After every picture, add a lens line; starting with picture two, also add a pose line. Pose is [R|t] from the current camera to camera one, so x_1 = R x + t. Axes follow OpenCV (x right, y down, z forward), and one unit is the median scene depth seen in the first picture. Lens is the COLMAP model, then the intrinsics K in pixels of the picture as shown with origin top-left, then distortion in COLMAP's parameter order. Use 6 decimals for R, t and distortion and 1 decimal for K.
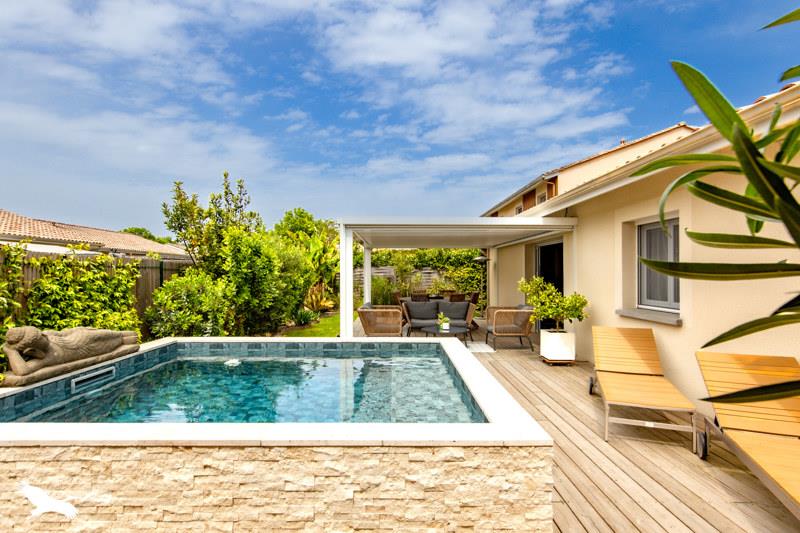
lens RADIAL K [[439.0, 0, 400.5], [0, 439.0, 270.0], [0, 0, 1]] dist [0.002500, -0.000331]
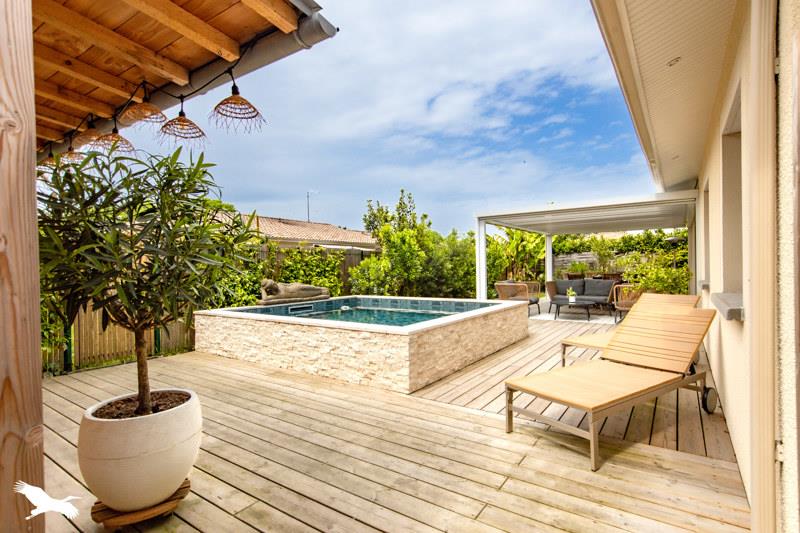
lens RADIAL K [[403.2, 0, 399.7], [0, 403.2, 267.5], [0, 0, 1]] dist [0.004546, 0.000182]
pose [[0.808795, -0.014479, -0.587912, 0.658800], [0.021257, 0.999763, 0.004623, 0.059417], [0.587706, -0.016237, 0.808912, -0.175326]]
